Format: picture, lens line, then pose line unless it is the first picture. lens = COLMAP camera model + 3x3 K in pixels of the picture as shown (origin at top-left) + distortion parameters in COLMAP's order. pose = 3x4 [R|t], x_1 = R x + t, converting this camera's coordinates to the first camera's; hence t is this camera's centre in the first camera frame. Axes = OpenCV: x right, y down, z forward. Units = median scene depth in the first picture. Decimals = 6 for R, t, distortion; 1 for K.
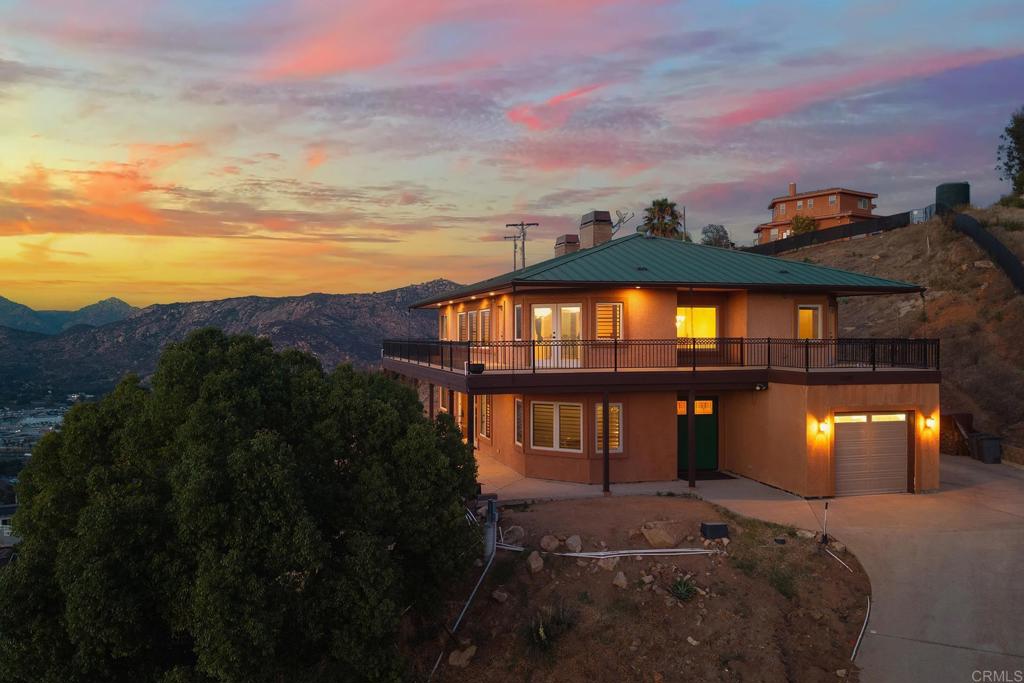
lens RADIAL K [[808.9, 0, 515.5], [0, 808.9, 348.1], [0, 0, 1]] dist [0.049752, -0.066524]
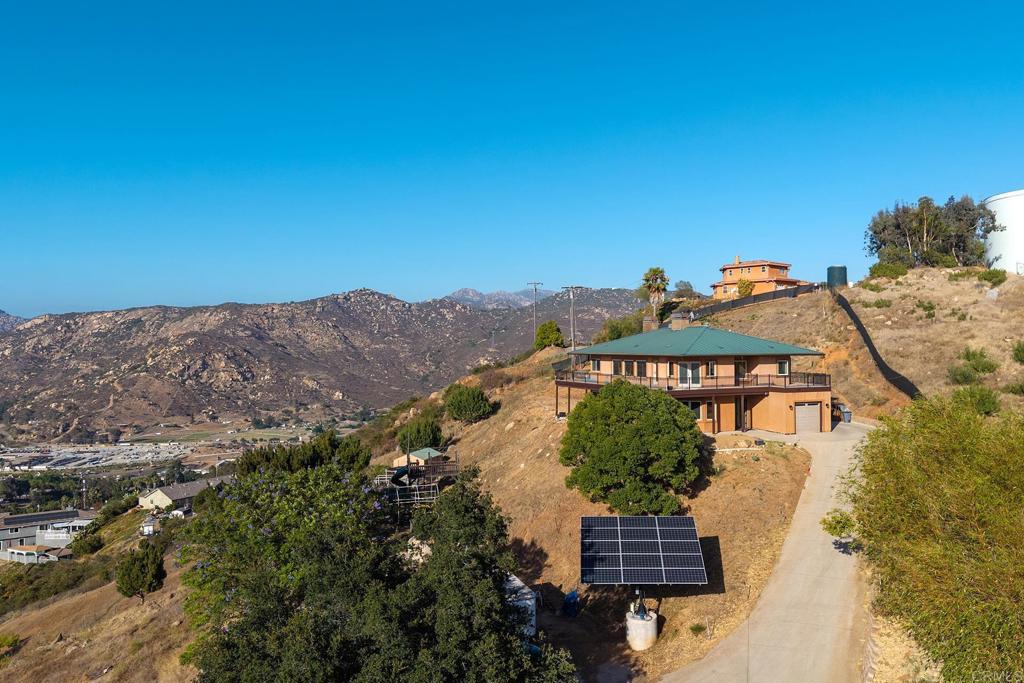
lens RADIAL K [[808.9, 0, 577.4], [0, 808.9, 333.6], [0, 0, 1]] dist [0.049752, -0.066524]
pose [[0.984560, -0.003552, 0.175012, -0.750856], [0.008474, 0.999589, -0.027386, -0.078477], [-0.174843, 0.028446, 0.984185, -1.460716]]
